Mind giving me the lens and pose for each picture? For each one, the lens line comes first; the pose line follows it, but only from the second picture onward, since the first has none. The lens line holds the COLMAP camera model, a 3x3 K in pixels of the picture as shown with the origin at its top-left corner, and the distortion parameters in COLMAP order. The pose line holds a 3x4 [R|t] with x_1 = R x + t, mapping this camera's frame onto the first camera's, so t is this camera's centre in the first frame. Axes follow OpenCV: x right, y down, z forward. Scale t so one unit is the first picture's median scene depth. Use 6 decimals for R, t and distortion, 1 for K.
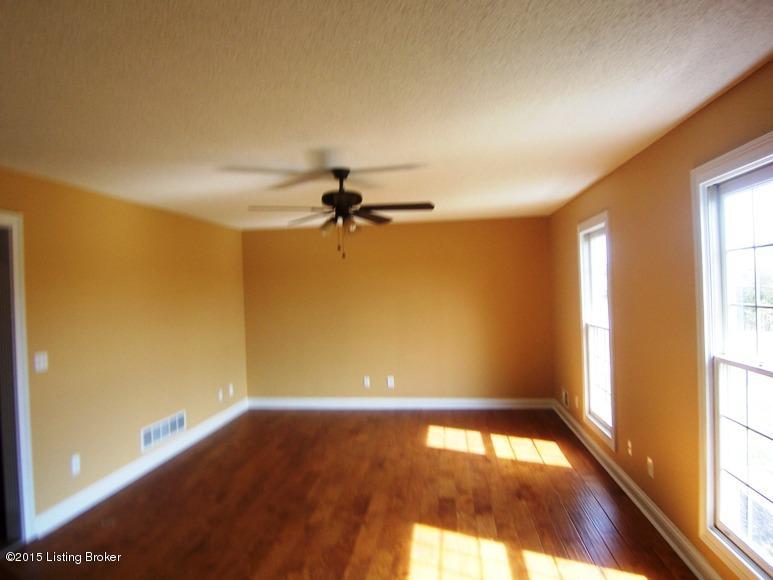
lens RADIAL K [[523.7, 0, 384.3], [0, 523.7, 290.0], [0, 0, 1]] dist [-0.012388, -0.008340]
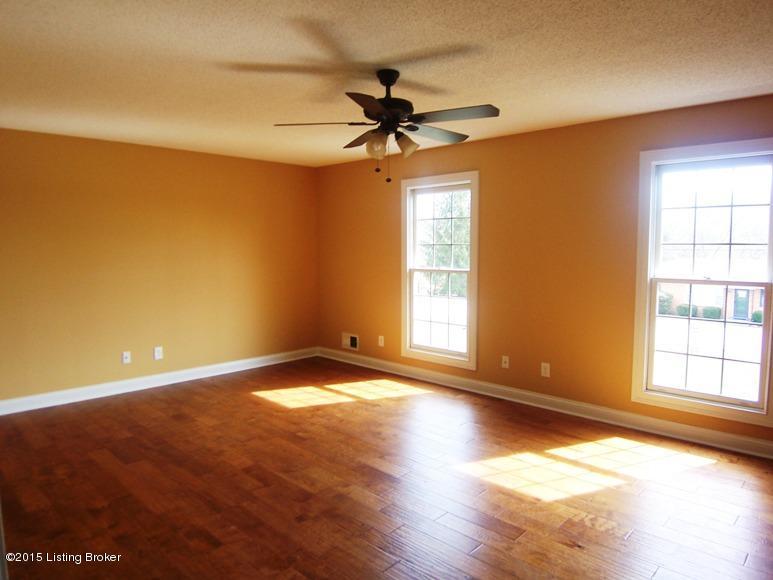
lens RADIAL K [[523.7, 0, 385.1], [0, 523.7, 285.8], [0, 0, 1]] dist [-0.012388, -0.008340]
pose [[0.604862, -0.034311, 0.795591, -0.638129], [-0.013944, 0.998462, 0.053661, 0.048224], [-0.796208, -0.043551, 0.603453, 0.428205]]
